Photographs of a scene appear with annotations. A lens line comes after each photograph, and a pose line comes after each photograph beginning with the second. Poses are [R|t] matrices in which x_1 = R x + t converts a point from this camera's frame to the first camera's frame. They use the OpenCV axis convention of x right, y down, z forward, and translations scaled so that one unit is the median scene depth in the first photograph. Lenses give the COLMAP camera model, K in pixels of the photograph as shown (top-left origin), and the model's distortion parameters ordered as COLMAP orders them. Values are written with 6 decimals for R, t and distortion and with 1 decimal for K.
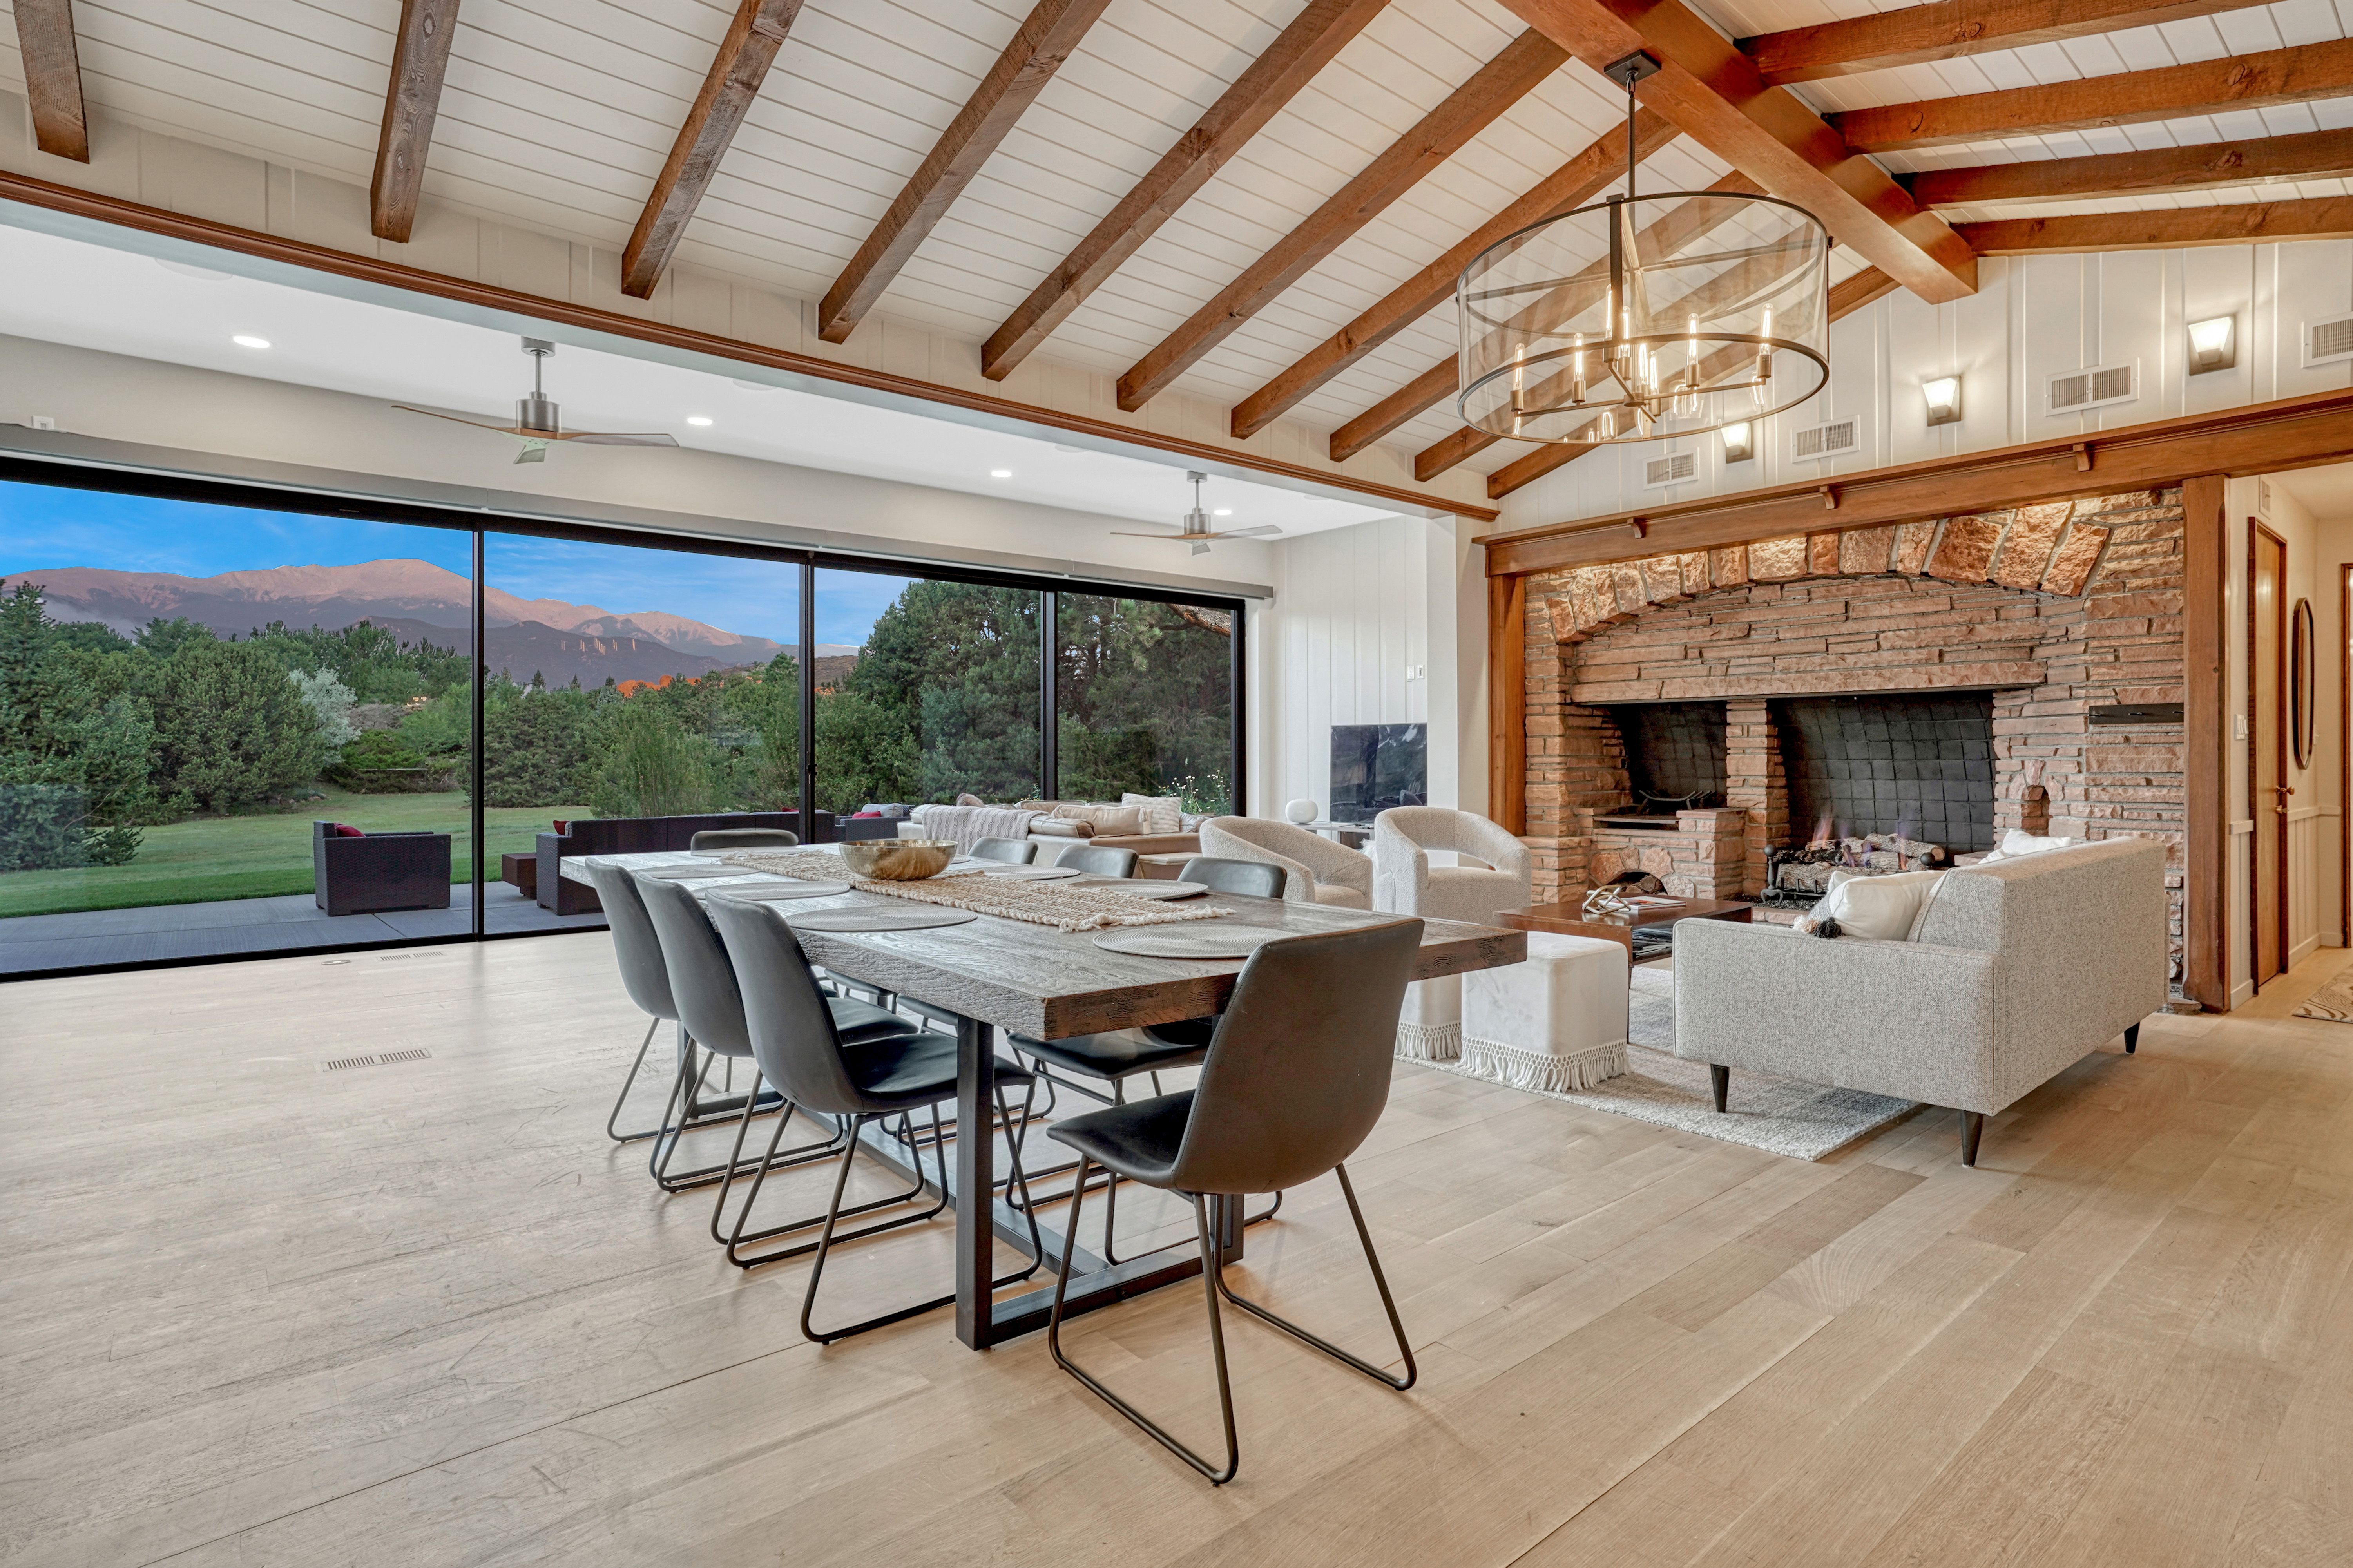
lens RADIAL K [[1174.5, 0, 1179.0], [0, 1174.5, 754.3], [0, 0, 1]] dist [-0.032367, 0.022579]
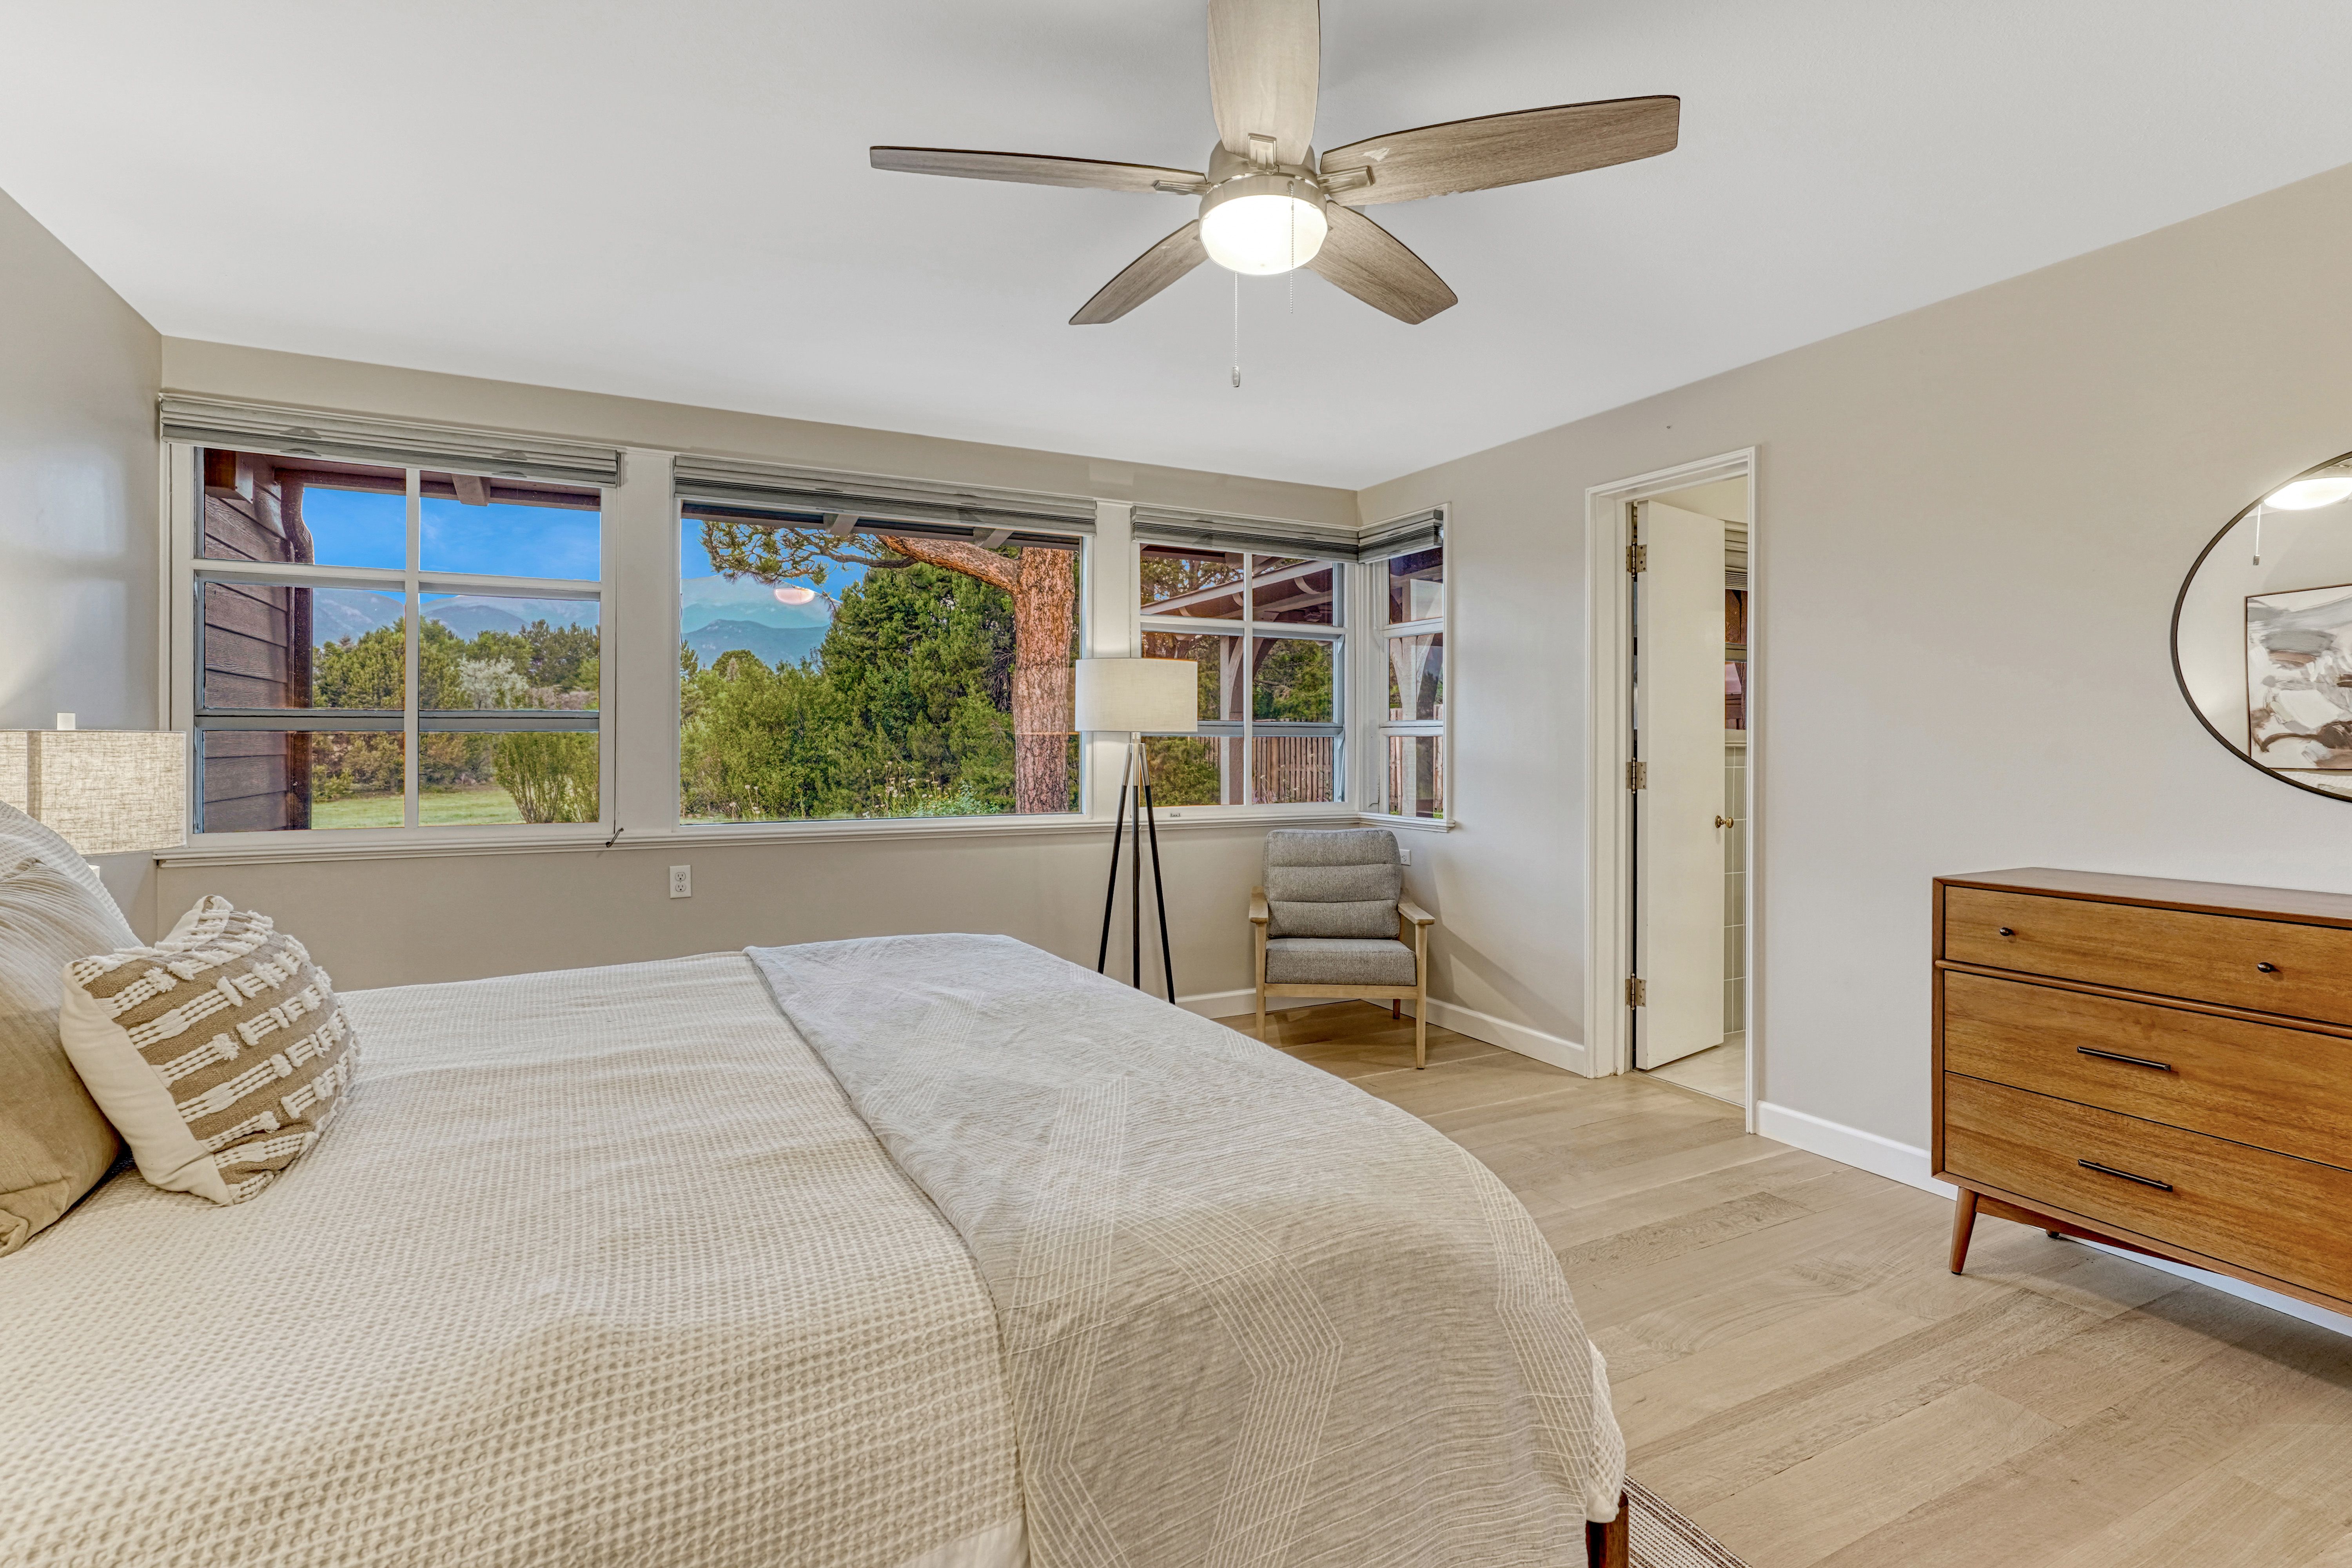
lens RADIAL K [[1103.9, 0, 1176.8], [0, 1103.9, 741.1], [0, 0, 1]] dist [-0.049642, 0.026459]
pose [[0.977386, 0.003818, -0.211427, 0.721851], [-0.003190, 0.999989, 0.003313, -0.015280], [0.211437, -0.002563, 0.977388, 0.996738]]
